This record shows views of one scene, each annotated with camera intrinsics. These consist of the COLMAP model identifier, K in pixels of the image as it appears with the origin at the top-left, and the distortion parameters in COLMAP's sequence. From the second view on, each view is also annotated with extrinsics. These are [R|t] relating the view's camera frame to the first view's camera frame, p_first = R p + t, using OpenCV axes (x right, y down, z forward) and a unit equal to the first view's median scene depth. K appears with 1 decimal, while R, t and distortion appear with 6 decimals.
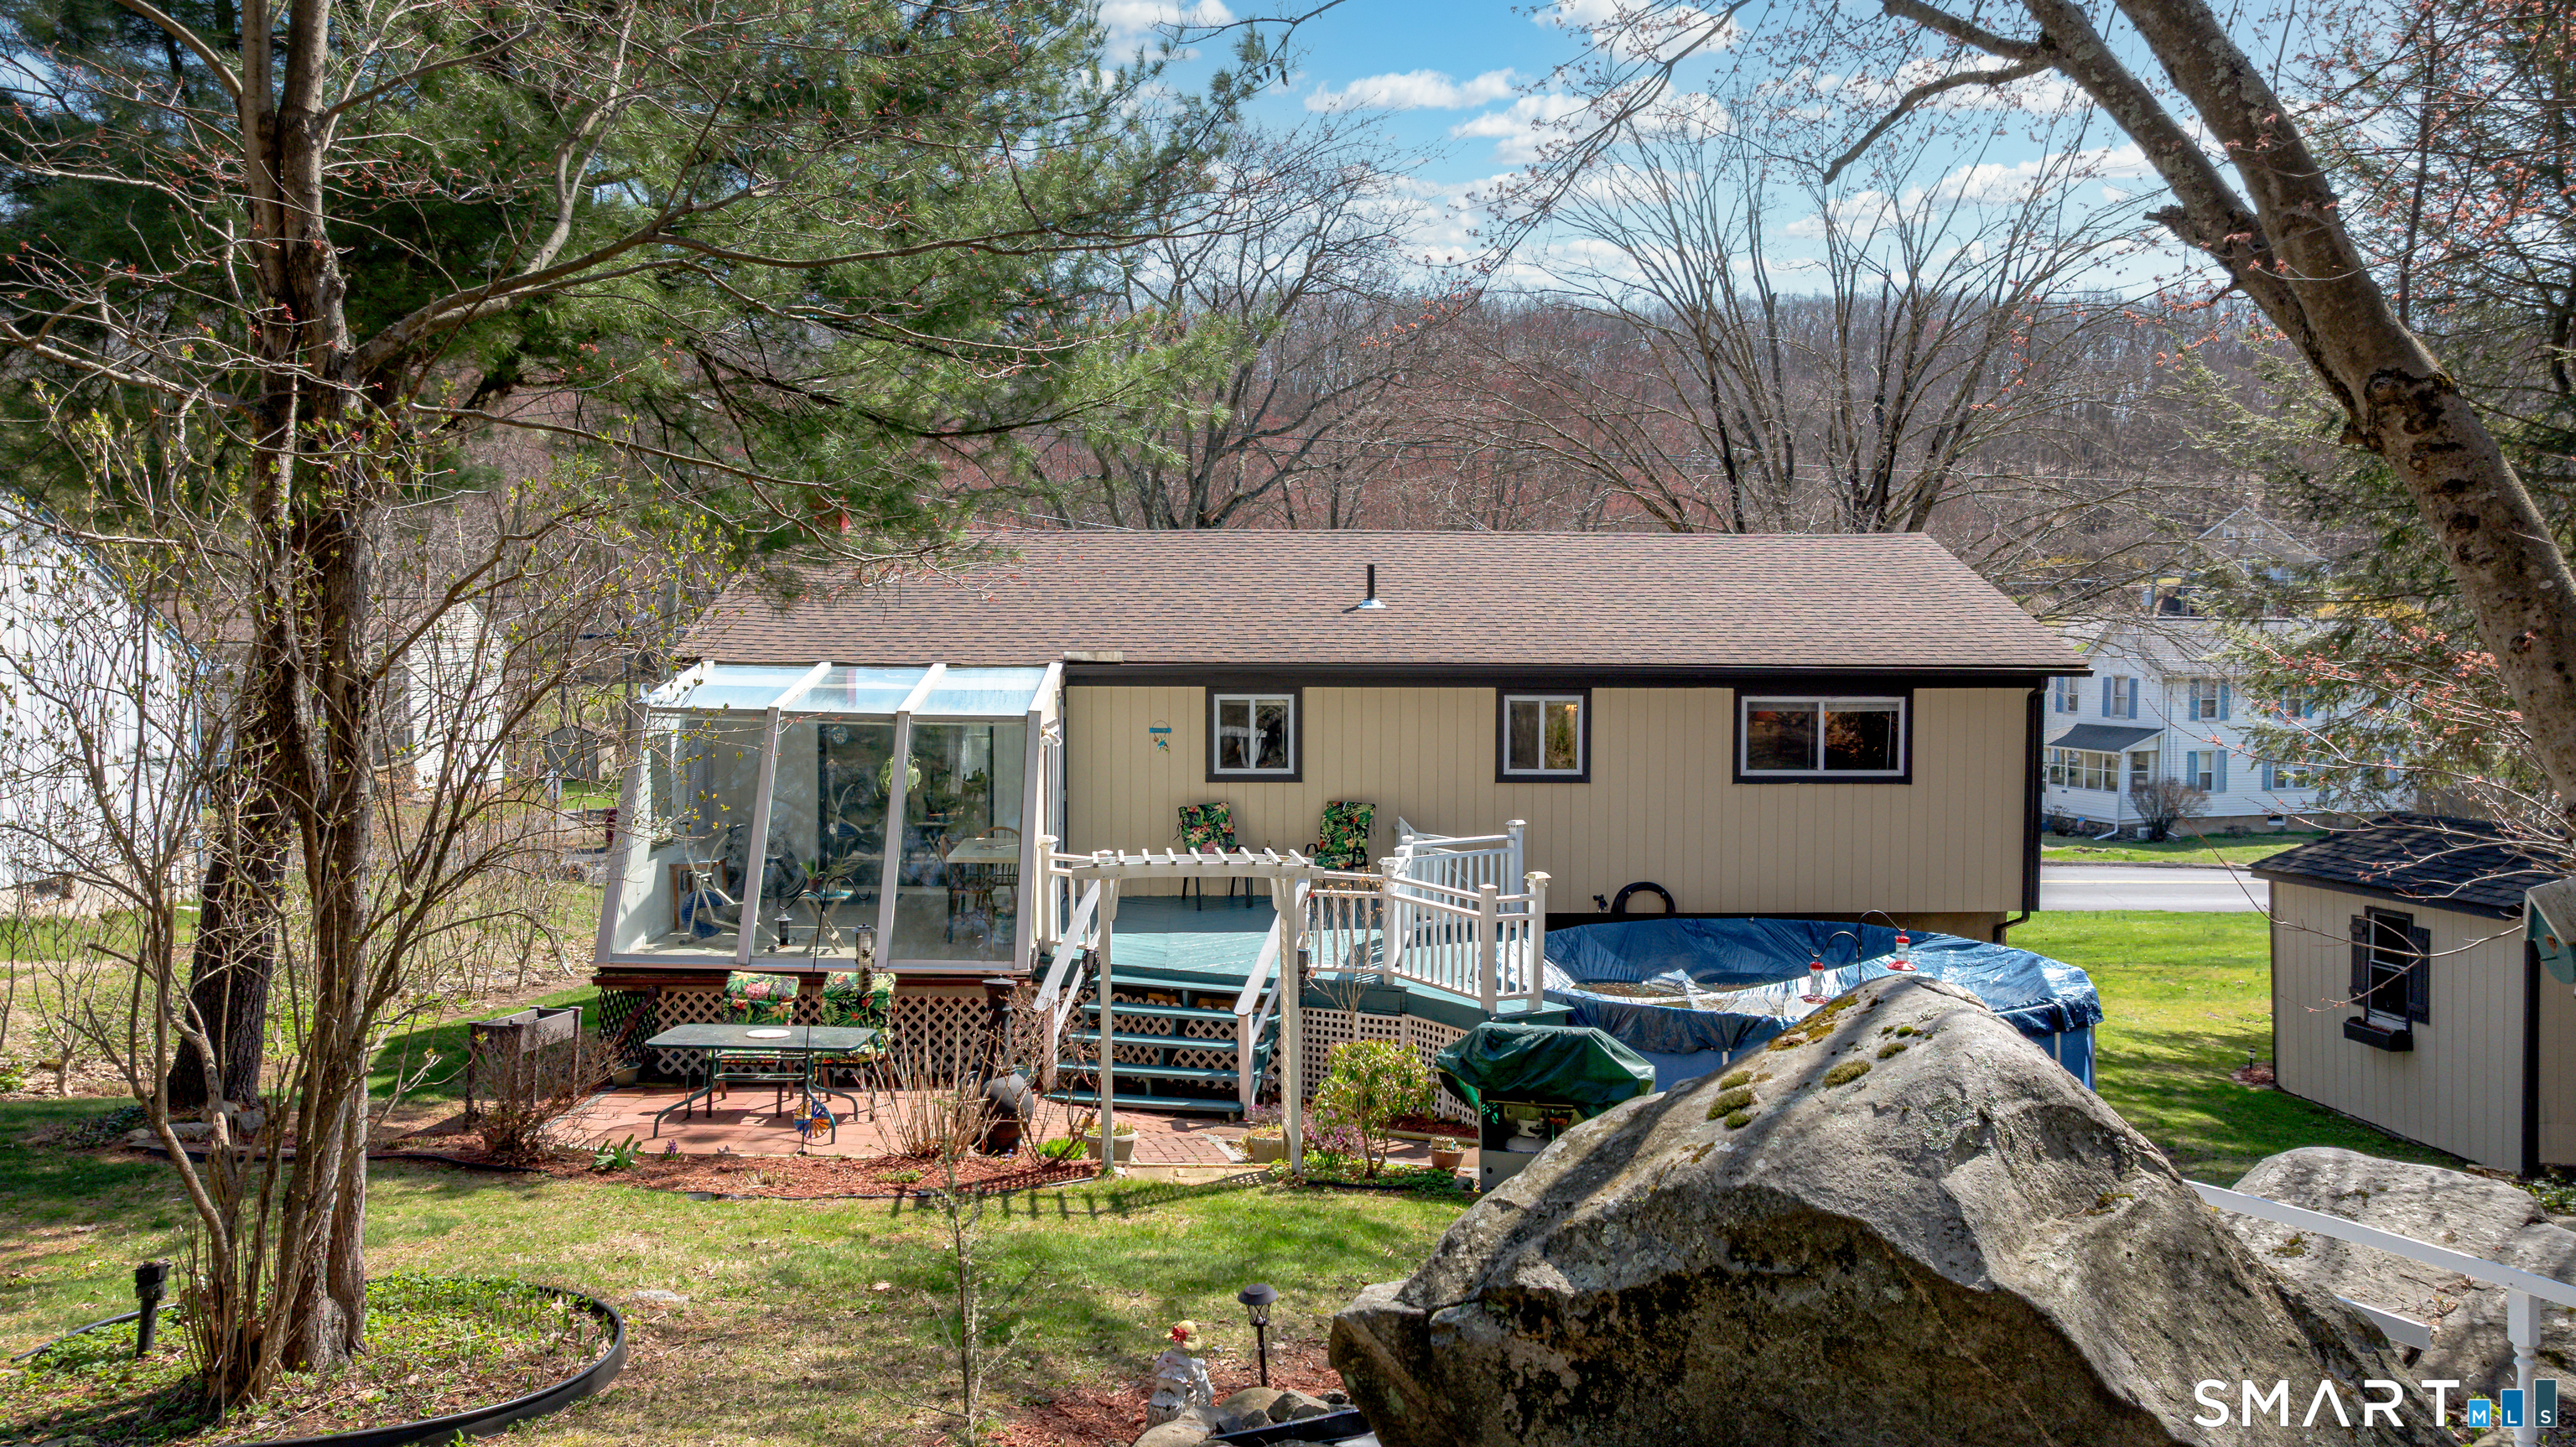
lens RADIAL K [[1848.4, 0, 1288.0], [0, 1848.4, 723.5], [0, 0, 1]] dist [0.002002, -0.000021]
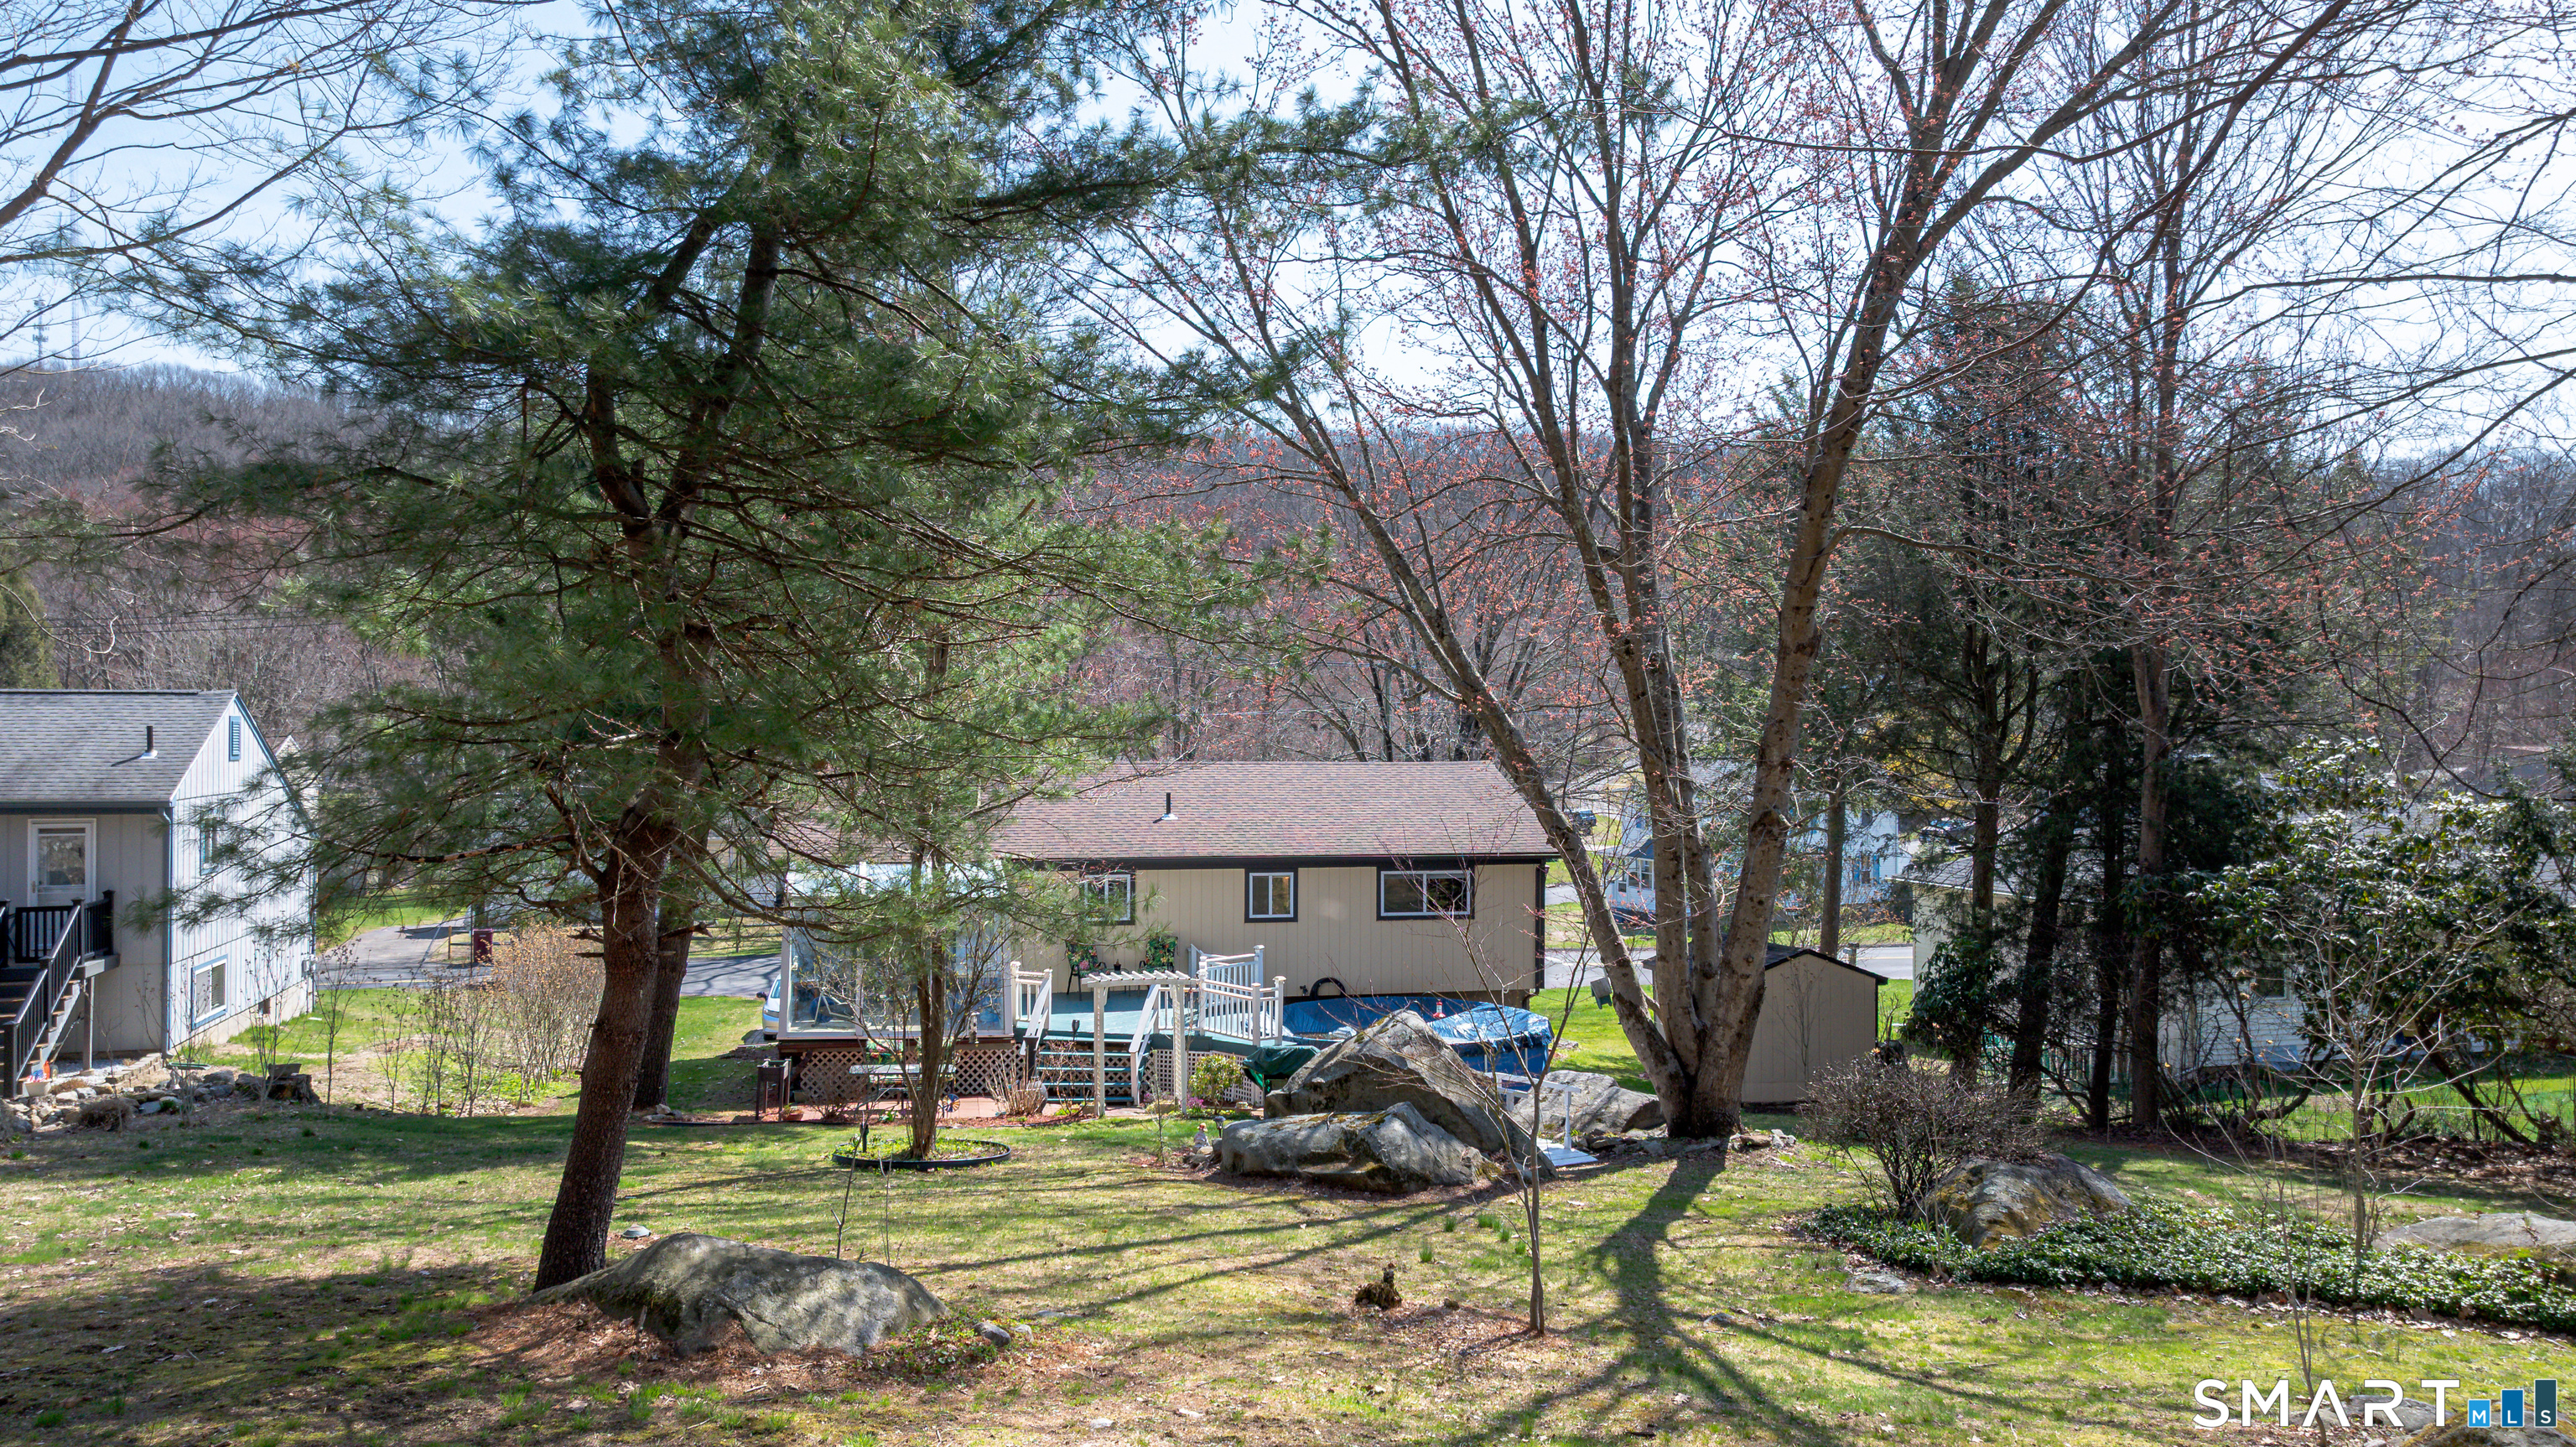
lens RADIAL K [[1730.2, 0, 1288.0], [0, 1730.2, 723.5], [0, 0, 1]] dist [-0.000285, -0.000186]
pose [[0.984793, 0.001949, 0.173720, -0.153615], [0.007722, 0.998458, -0.054974, -0.076682], [-0.173559, 0.055480, 0.983260, -0.729486]]
